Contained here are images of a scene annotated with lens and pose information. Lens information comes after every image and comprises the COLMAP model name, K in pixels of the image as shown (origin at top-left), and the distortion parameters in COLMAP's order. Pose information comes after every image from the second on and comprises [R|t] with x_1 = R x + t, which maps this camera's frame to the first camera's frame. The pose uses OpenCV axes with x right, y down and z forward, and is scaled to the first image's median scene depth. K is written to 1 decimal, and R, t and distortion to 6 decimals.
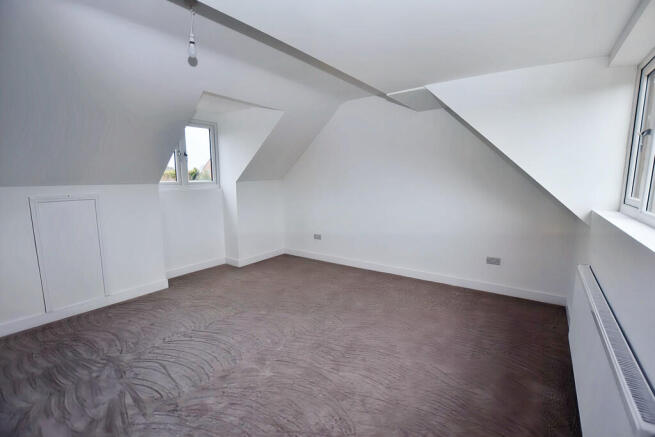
lens RADIAL K [[292.1, 0, 327.5], [0, 292.1, 218.5], [0, 0, 1]] dist [-0.024459, 0.000015]
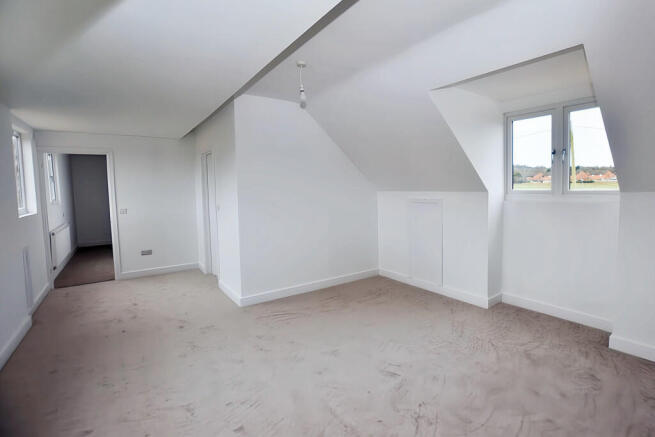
lens RADIAL K [[292.1, 0, 327.5], [0, 292.1, 218.5], [0, 0, 1]] dist [-0.024459, 0.000015]
pose [[-0.278837, 0.110214, -0.953993, 0.422275], [-0.118327, 0.981880, 0.148020, -0.112743], [0.953021, 0.154156, -0.260743, 0.751568]]
